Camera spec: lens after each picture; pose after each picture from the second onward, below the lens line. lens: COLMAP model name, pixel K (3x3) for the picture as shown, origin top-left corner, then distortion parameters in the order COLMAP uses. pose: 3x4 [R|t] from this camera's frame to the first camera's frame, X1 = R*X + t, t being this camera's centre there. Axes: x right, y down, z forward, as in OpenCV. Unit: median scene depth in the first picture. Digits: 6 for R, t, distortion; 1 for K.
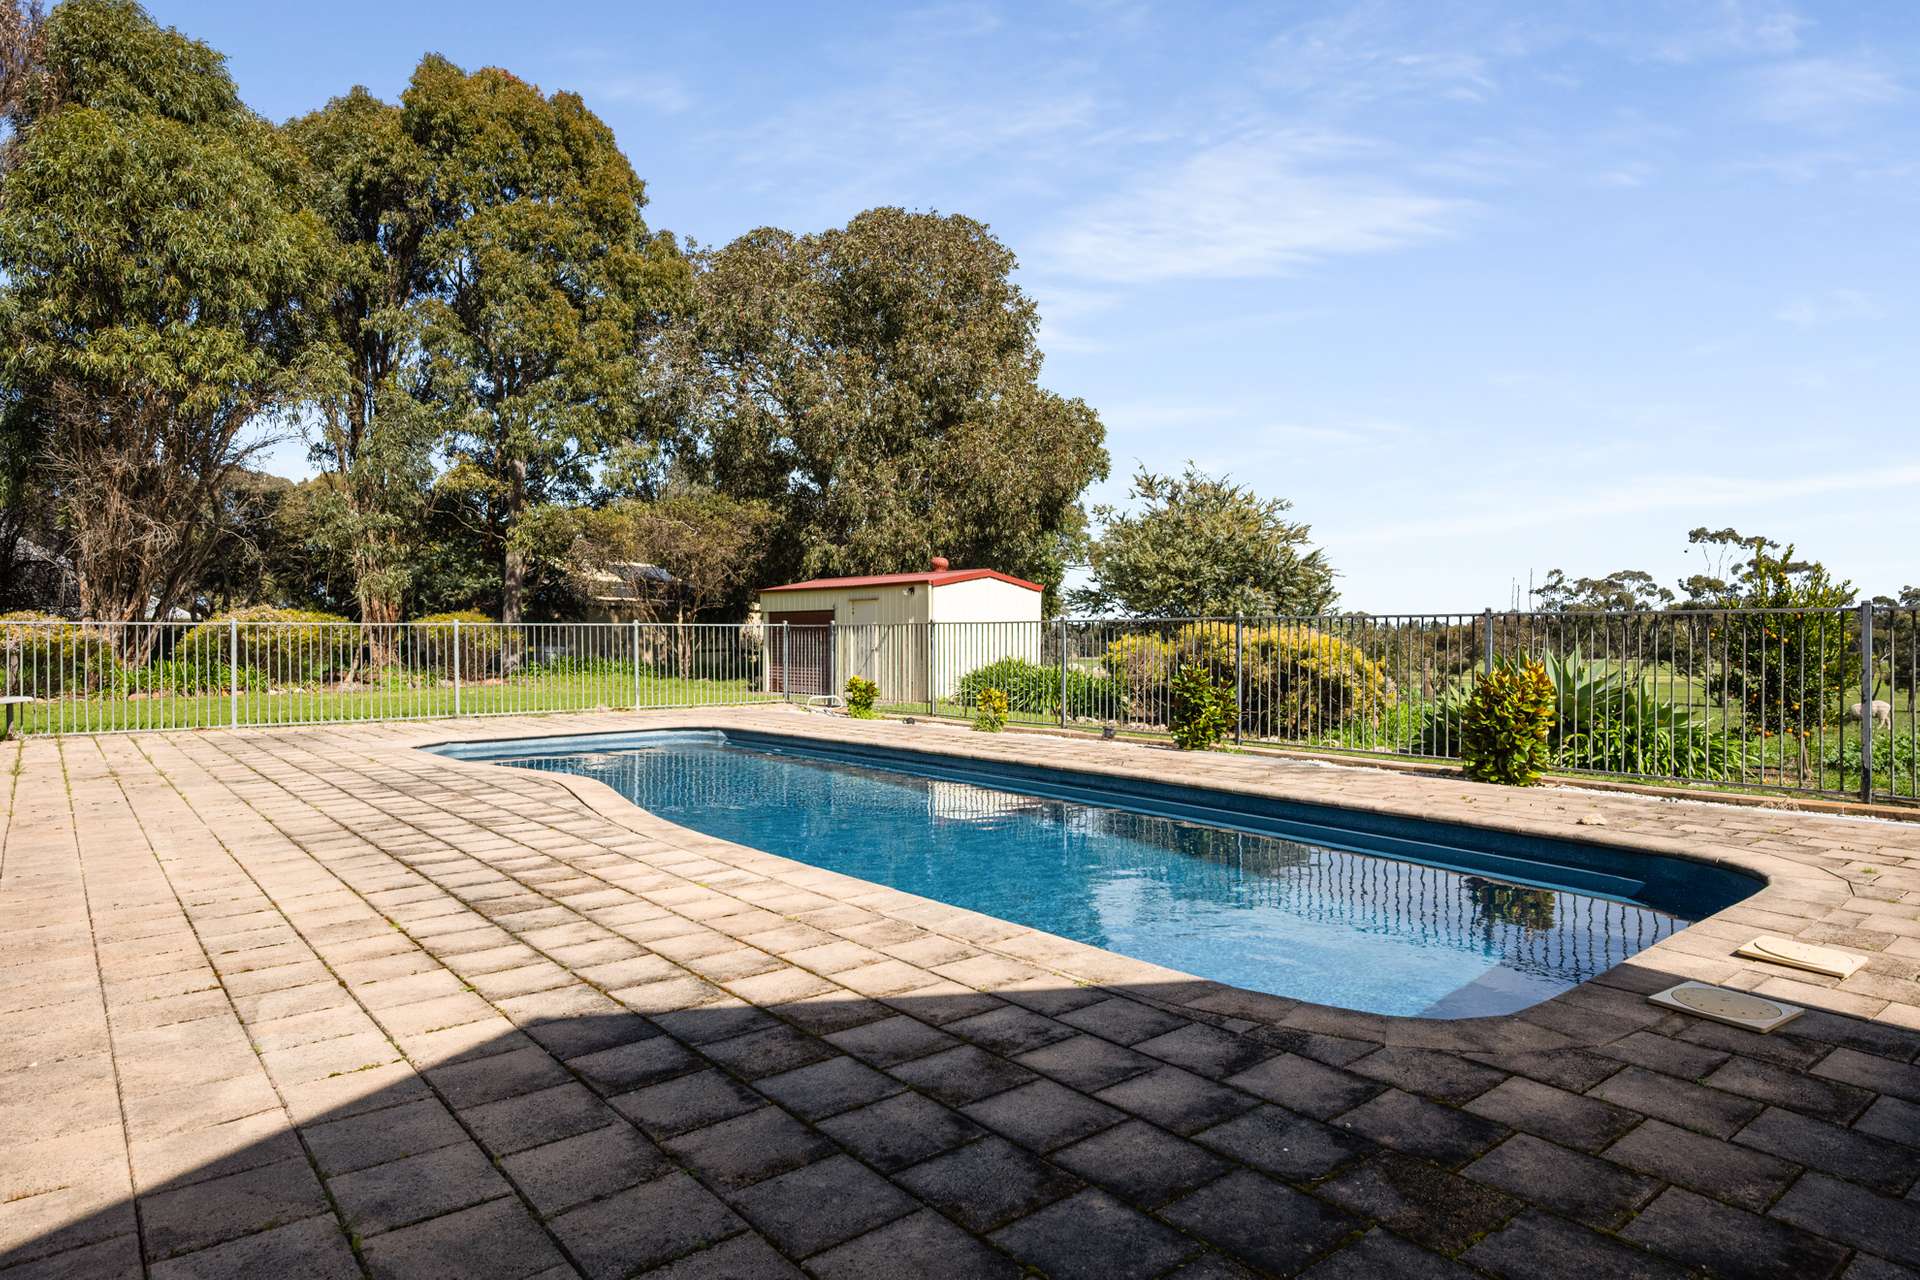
lens RADIAL K [[1113.9, 0, 959.2], [0, 1113.9, 636.5], [0, 0, 1]] dist [0.002242, 0.000268]
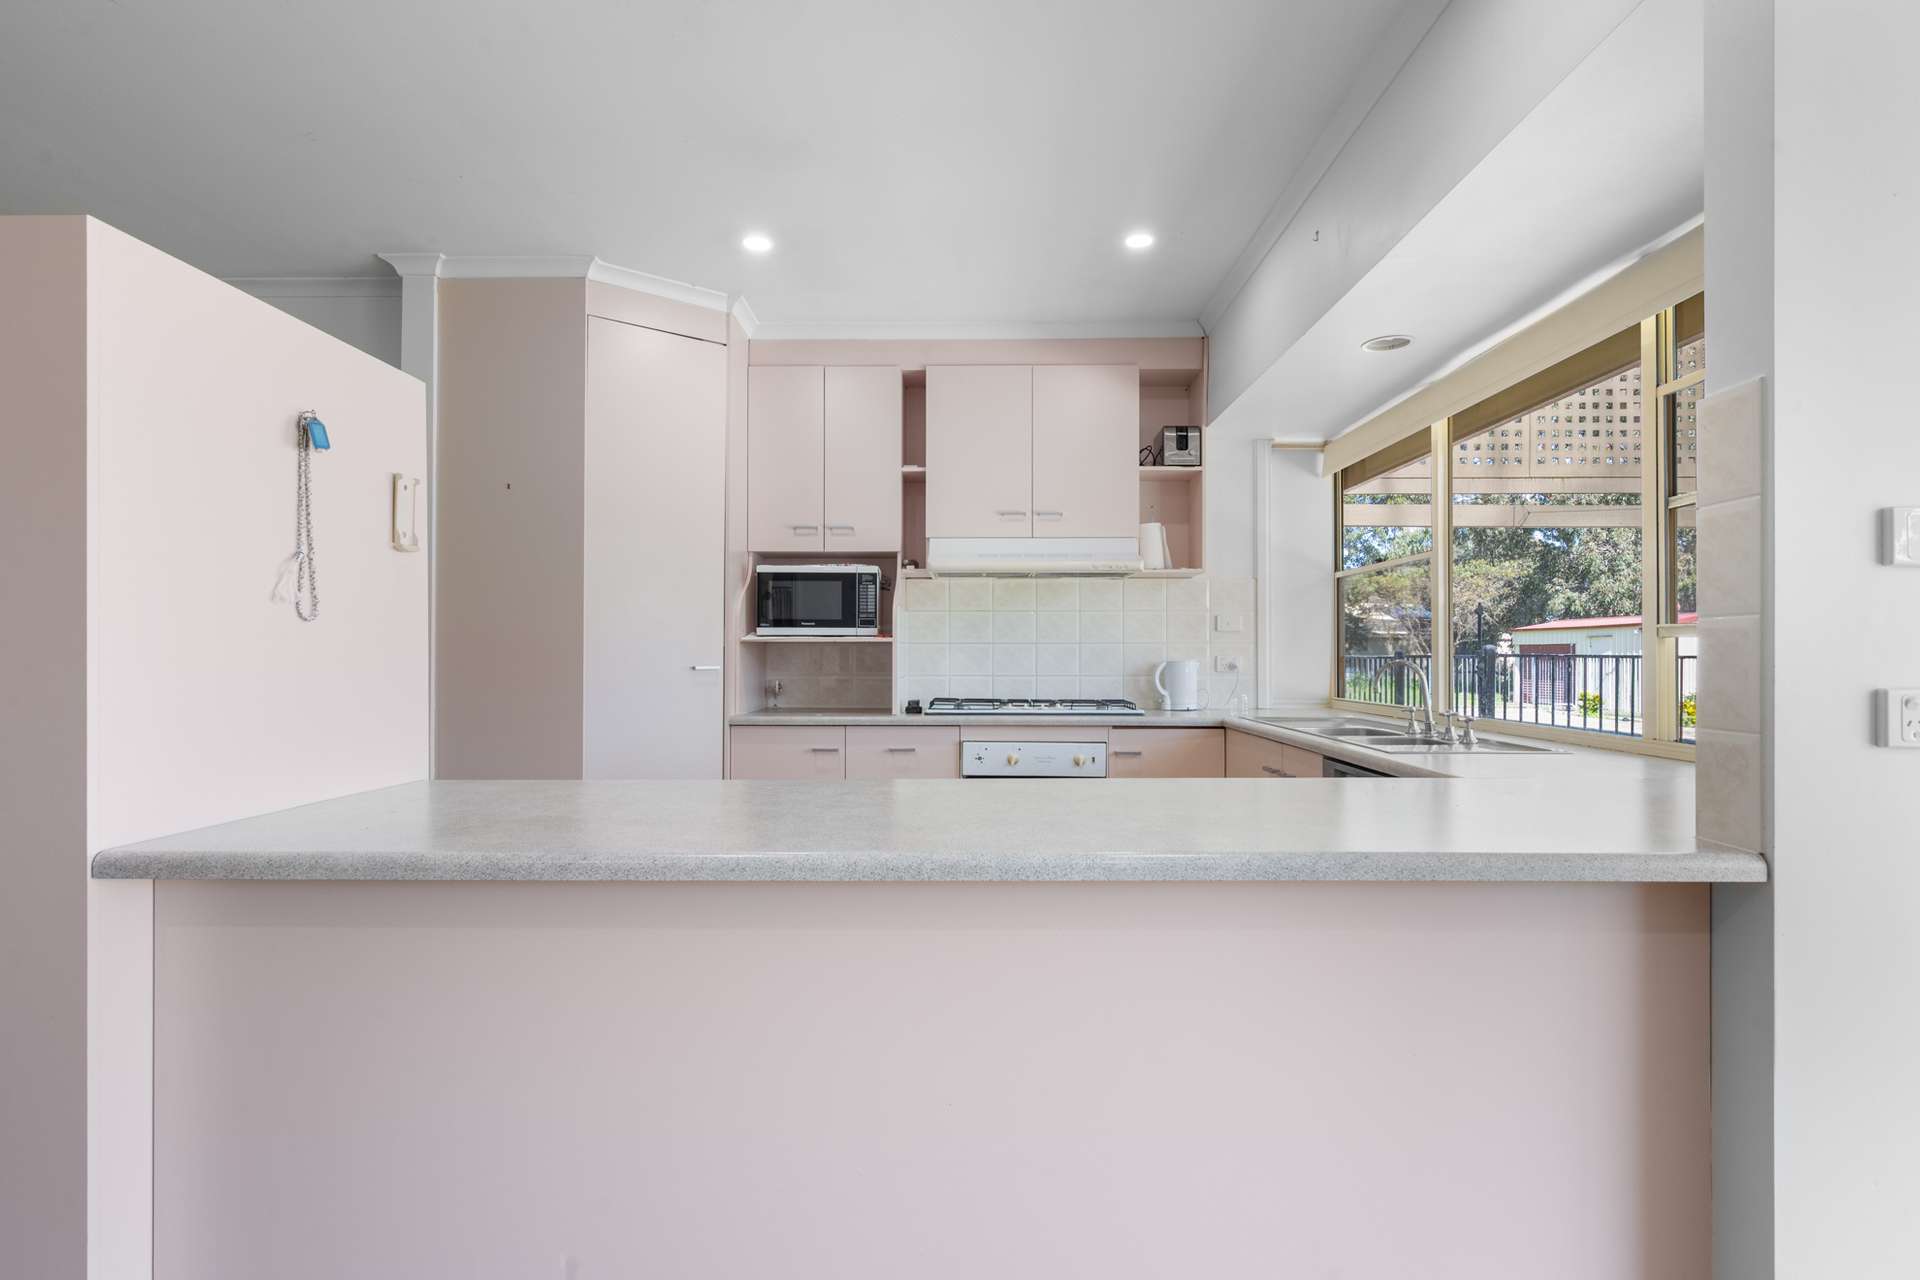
lens RADIAL K [[932.8, 0, 960.2], [0, 932.8, 643.2], [0, 0, 1]] dist [0.000914, 0.000202]
pose [[0.760738, -0.002427, -0.649055, 0.048594], [-0.007870, 0.999885, -0.012962, -0.003032], [0.649012, 0.014969, 0.760631, -0.301207]]
